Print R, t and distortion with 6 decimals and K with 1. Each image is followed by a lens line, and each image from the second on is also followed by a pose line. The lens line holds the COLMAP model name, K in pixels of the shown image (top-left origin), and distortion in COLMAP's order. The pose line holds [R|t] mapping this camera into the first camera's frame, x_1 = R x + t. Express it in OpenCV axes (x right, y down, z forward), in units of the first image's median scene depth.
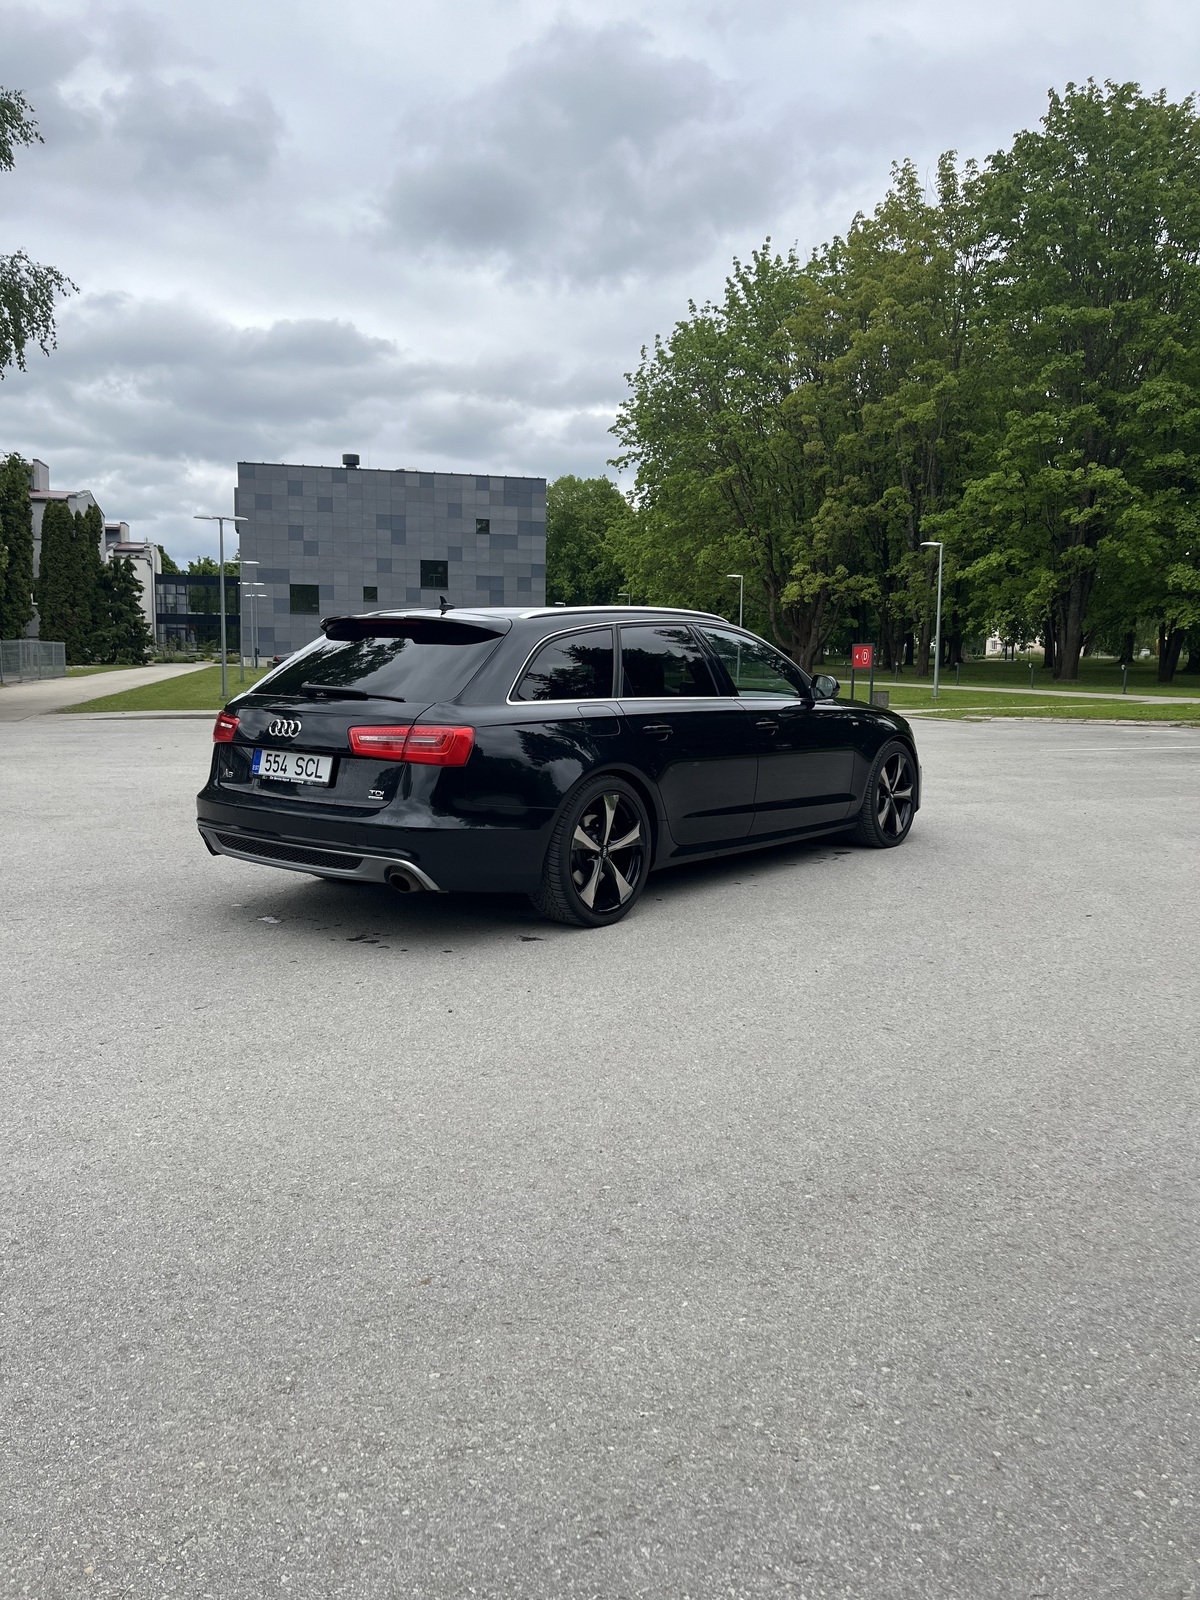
lens RADIAL K [[1199.6, 0, 604.0], [0, 1199.6, 772.4], [0, 0, 1]] dist [0.041036, -0.001224]
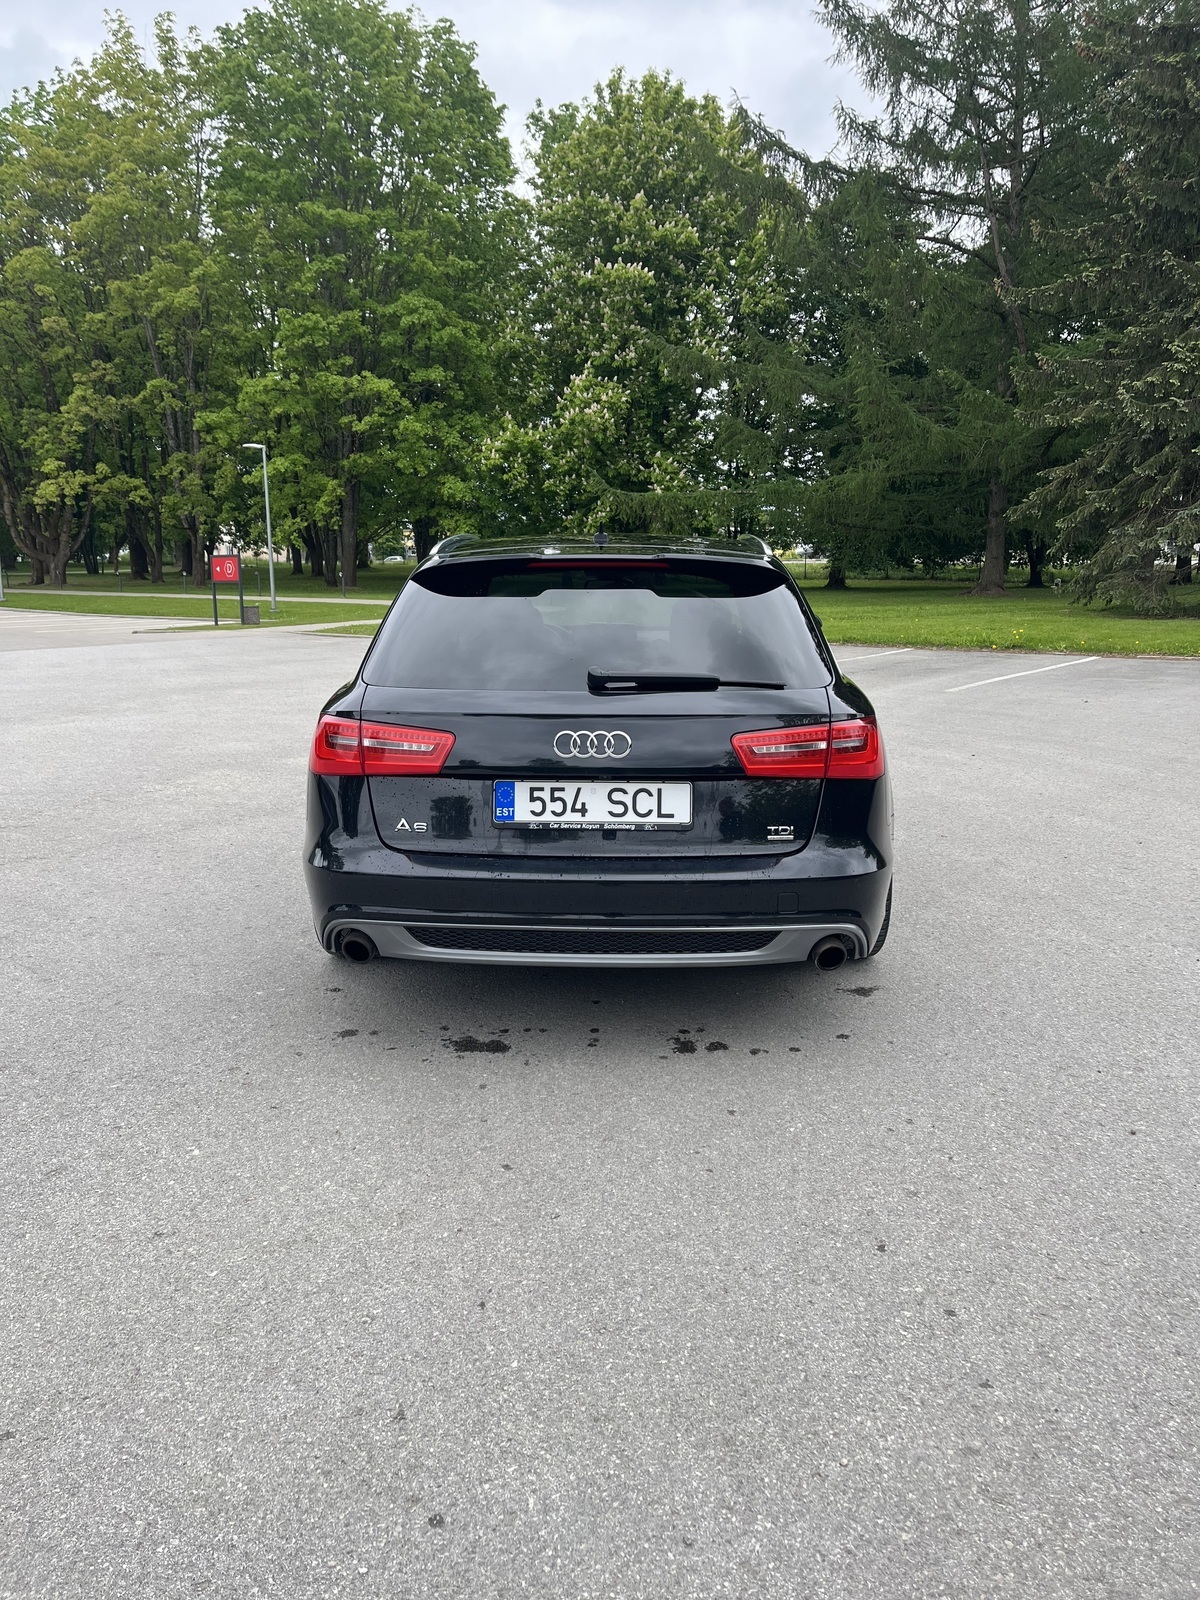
lens RADIAL K [[1191.4, 0, 592.5], [0, 1191.4, 769.1], [0, 0, 1]] dist [0.106319, -0.136939]
pose [[0.807219, -0.115857, 0.578769, -0.064890], [0.072415, 0.992578, 0.097694, -0.008752], [-0.585793, -0.036949, 0.809618, 0.053290]]
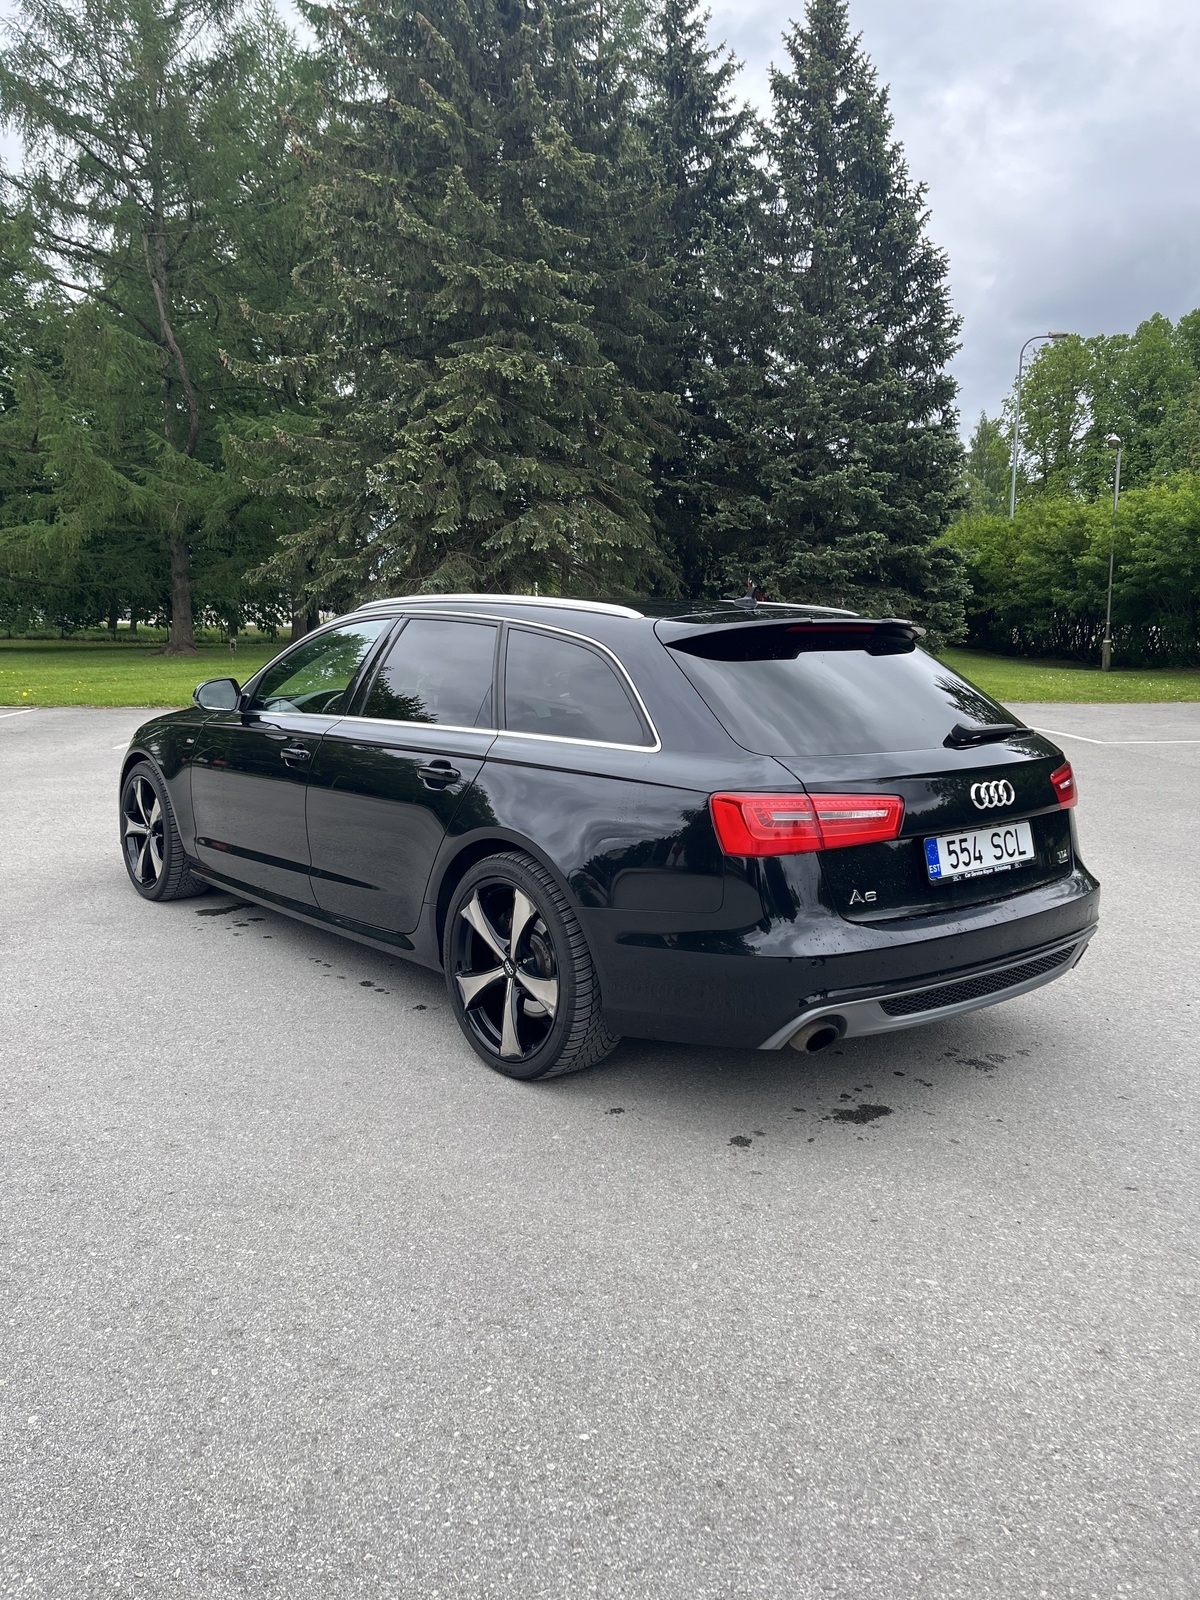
lens RADIAL K [[1191.4, 0, 592.5], [0, 1191.4, 769.1], [0, 0, 1]] dist [0.106319, -0.136939]
pose [[0.217170, -0.132480, 0.967102, -0.099336], [0.098614, 0.988656, 0.113288, -0.015332], [-0.971140, 0.070767, 0.227771, 0.111478]]
